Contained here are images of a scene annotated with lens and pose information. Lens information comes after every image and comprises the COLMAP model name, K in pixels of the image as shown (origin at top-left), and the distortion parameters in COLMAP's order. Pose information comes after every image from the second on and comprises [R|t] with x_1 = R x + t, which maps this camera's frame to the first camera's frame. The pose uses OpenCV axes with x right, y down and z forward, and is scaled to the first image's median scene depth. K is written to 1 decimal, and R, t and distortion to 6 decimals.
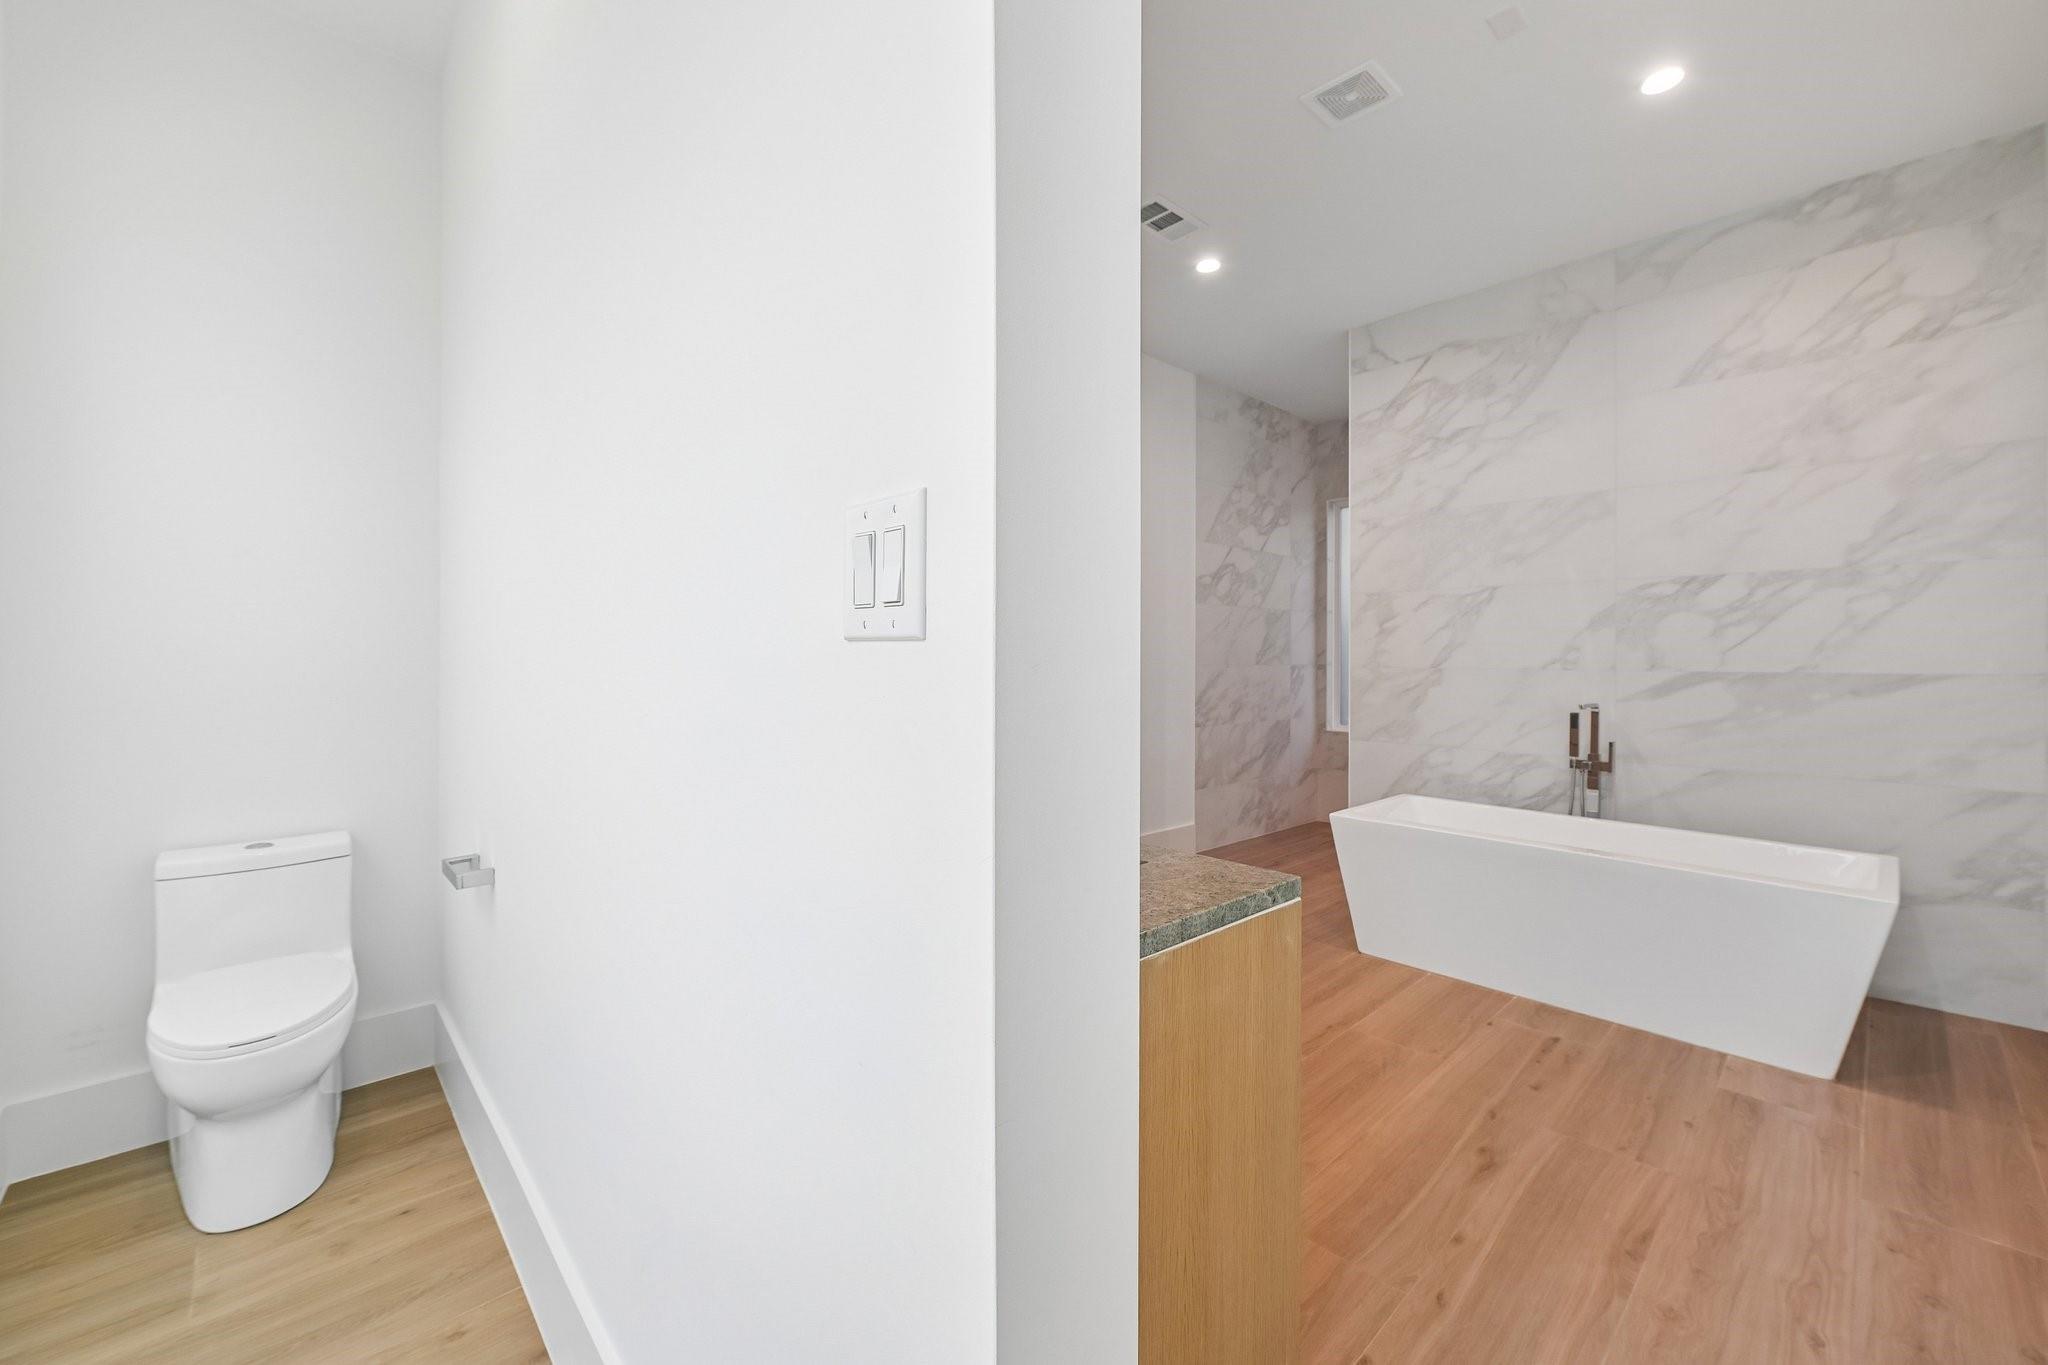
lens RADIAL K [[814.4, 0, 1019.5], [0, 814.4, 696.3], [0, 0, 1]] dist [-0.001183, -0.000150]
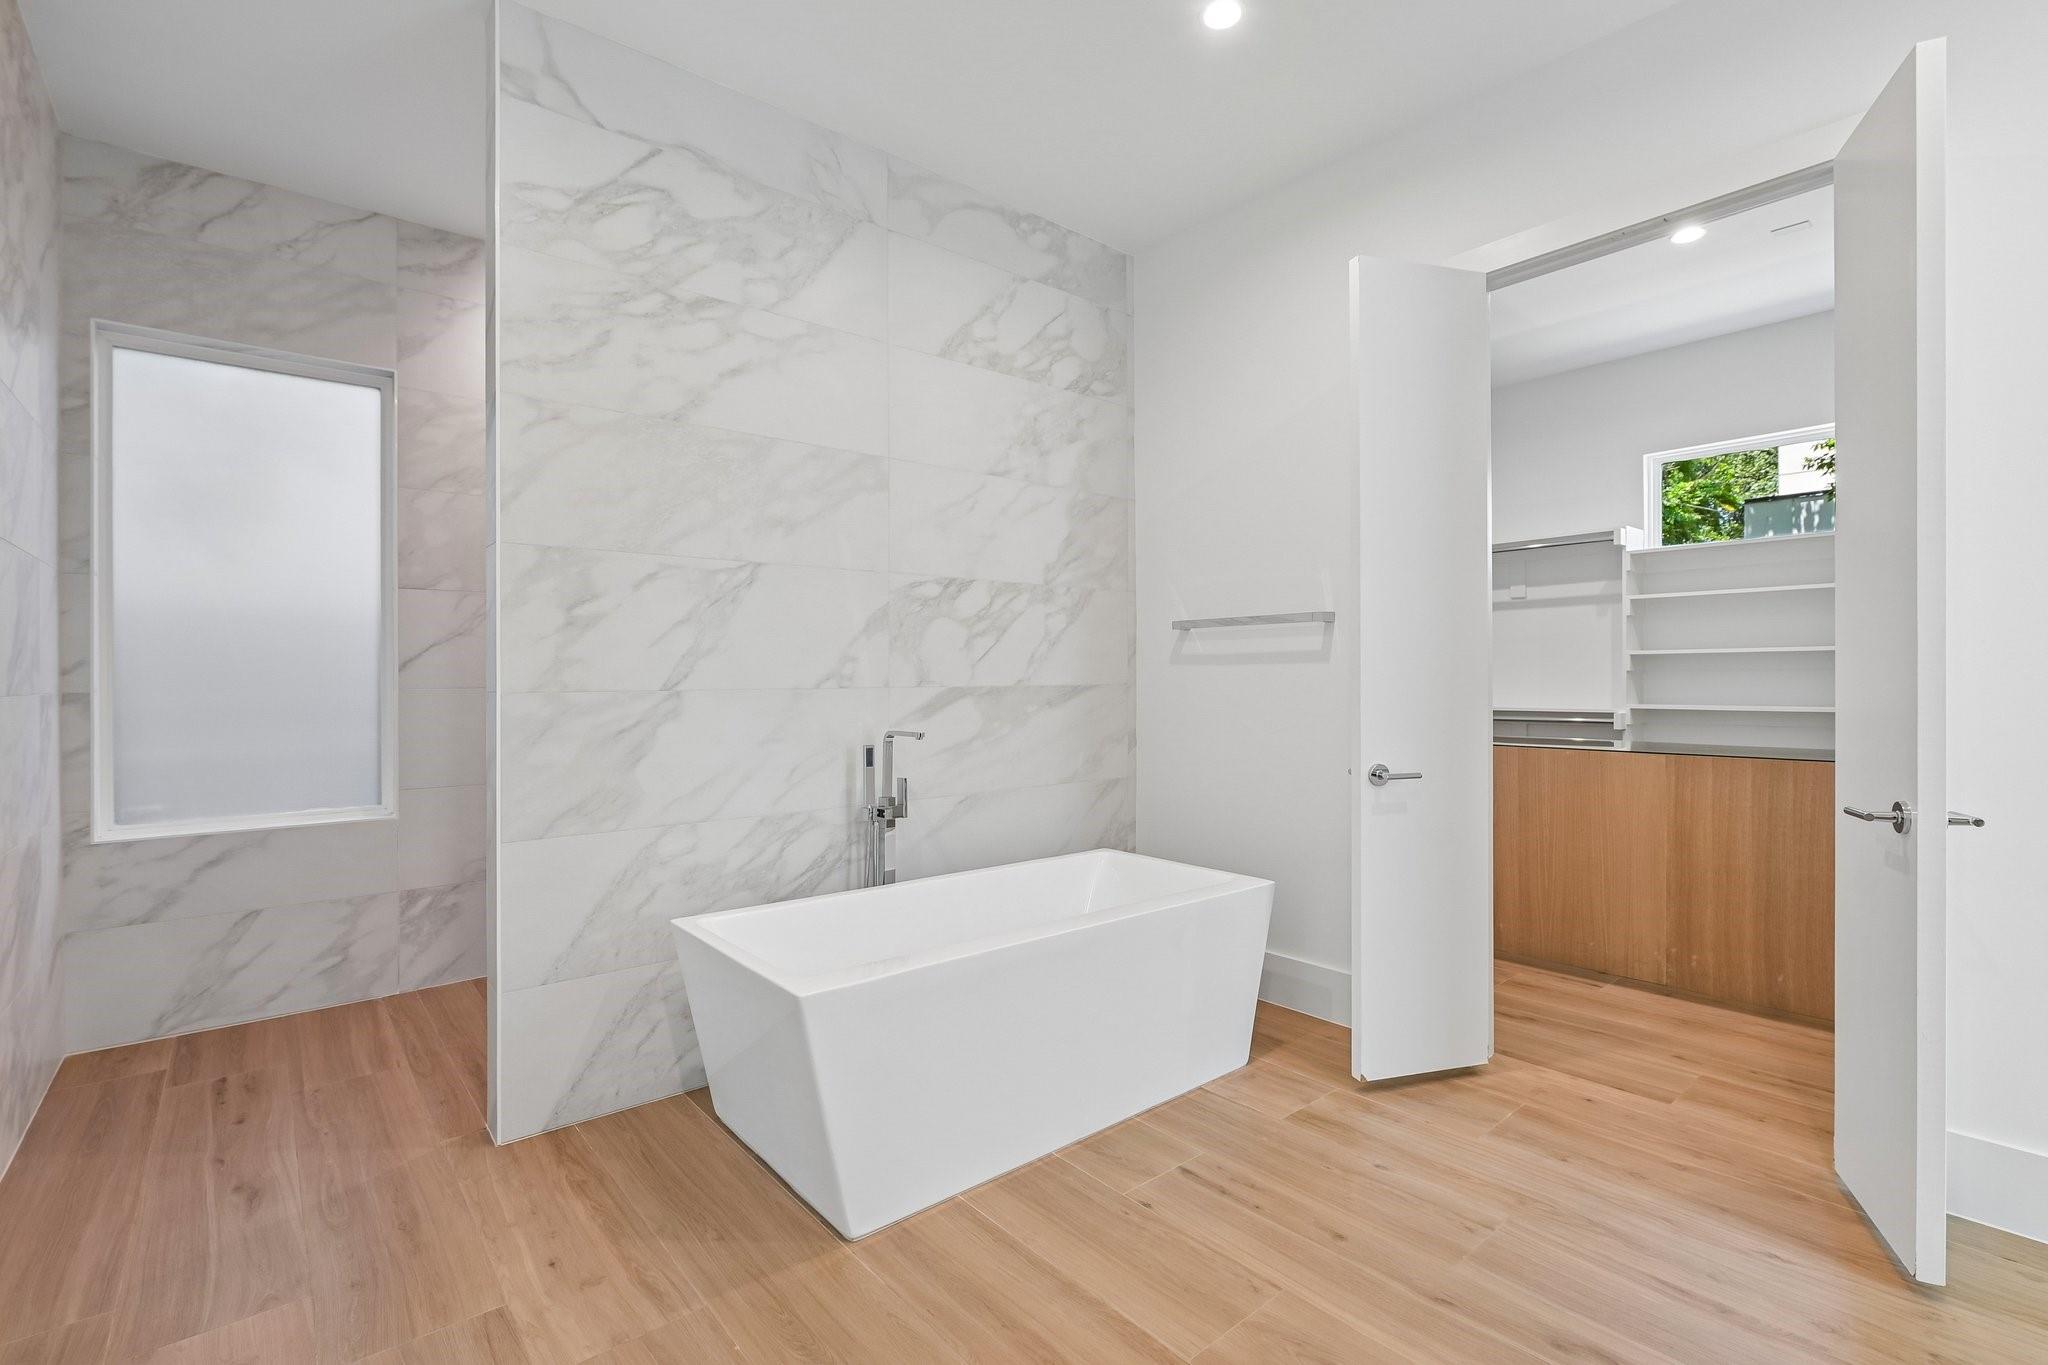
lens RADIAL K [[922.5, 0, 1024.0], [0, 922.5, 682.5], [0, 0, 1]] dist [-0.006645, -0.000457]
pose [[0.050171, -0.011014, 0.998680, -0.160103], [0.054077, 0.998502, 0.008295, -0.038585], [-0.997276, 0.053589, 0.050692, 0.860239]]
